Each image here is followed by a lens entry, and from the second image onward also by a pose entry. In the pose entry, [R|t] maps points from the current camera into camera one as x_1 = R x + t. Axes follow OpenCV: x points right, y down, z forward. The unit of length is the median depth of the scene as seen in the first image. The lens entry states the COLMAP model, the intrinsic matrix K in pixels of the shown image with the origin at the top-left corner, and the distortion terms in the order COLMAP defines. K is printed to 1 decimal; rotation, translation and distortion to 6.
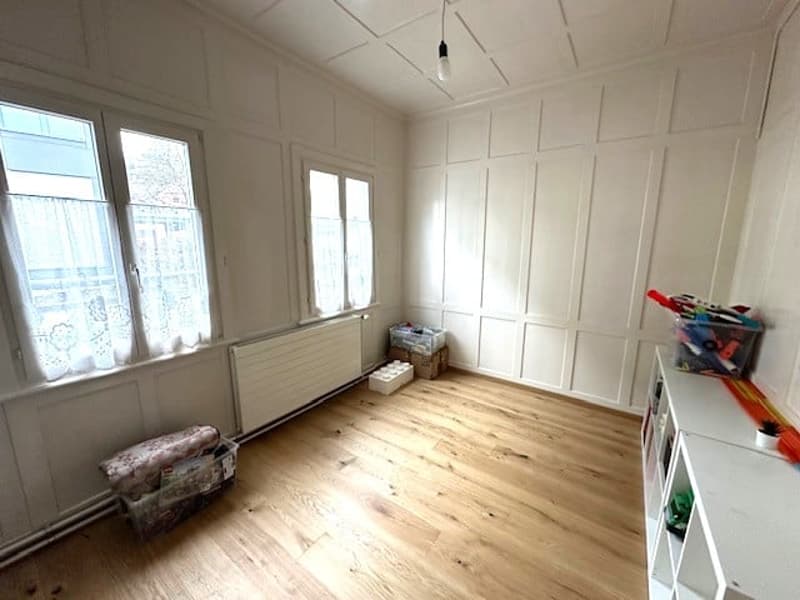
lens RADIAL K [[321.0, 0, 399.1], [0, 321.0, 303.5], [0, 0, 1]] dist [0.000040, -0.000284]
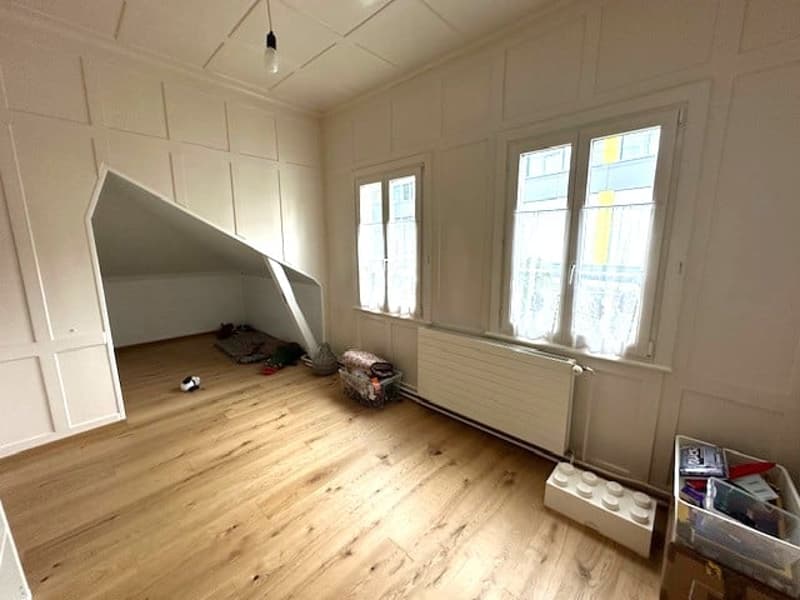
lens RADIAL K [[321.0, 0, 398.6], [0, 321.0, 298.0], [0, 0, 1]] dist [0.000040, -0.000284]
pose [[-0.161250, 0.166193, -0.972820, 0.628198], [-0.174656, 0.965355, 0.193868, -0.175941], [0.971336, 0.201170, -0.126637, 0.906742]]
